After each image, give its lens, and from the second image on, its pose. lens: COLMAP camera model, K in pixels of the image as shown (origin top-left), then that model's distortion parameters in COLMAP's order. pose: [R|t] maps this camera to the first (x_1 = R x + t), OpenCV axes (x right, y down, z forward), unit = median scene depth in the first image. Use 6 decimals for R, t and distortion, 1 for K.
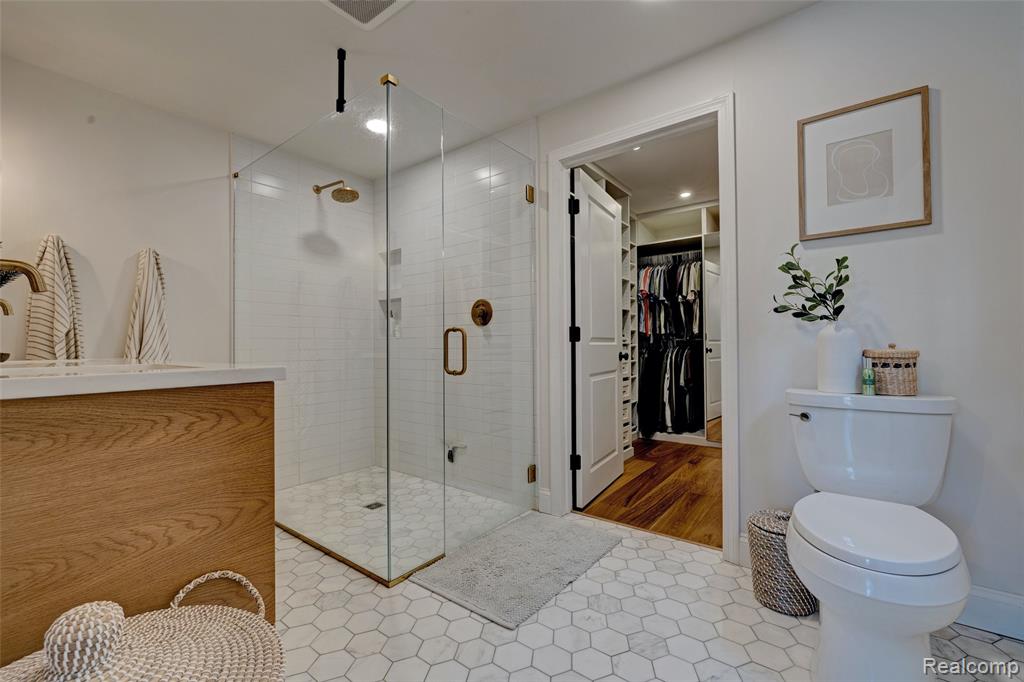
lens RADIAL K [[437.0, 0, 508.7], [0, 437.0, 340.0], [0, 0, 1]] dist [-0.000929, -0.000809]
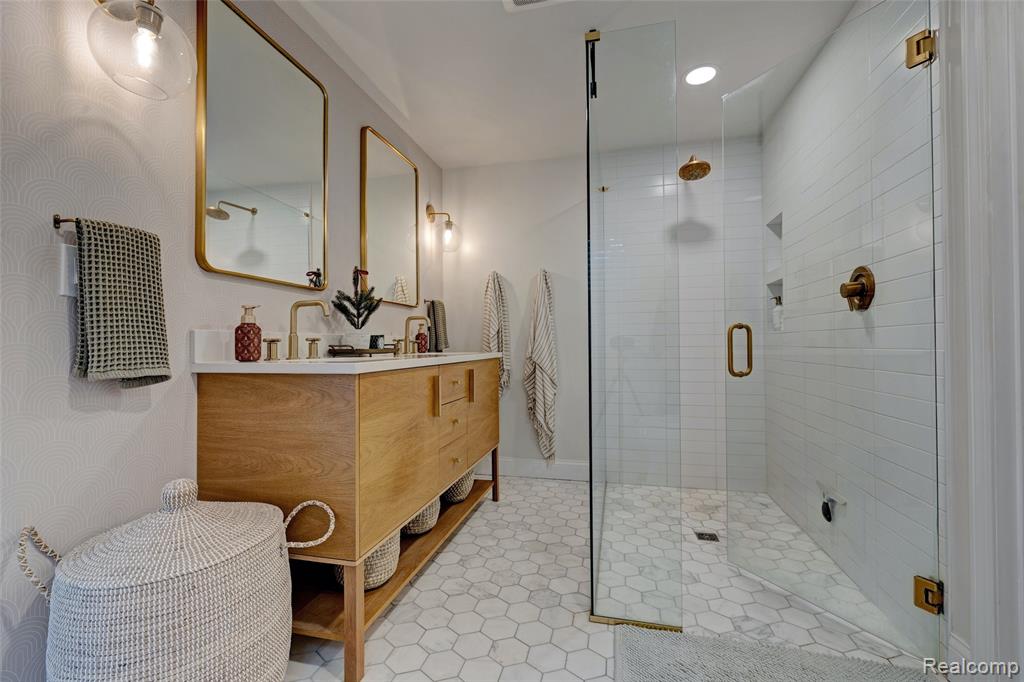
lens RADIAL K [[437.0, 0, 508.7], [0, 437.0, 340.0], [0, 0, 1]] dist [-0.000929, -0.000809]
pose [[0.397997, -0.006098, -0.917366, 0.581589], [0.016925, 0.999857, 0.000696, -0.000769], [0.917230, -0.015803, 0.398043, 0.630074]]
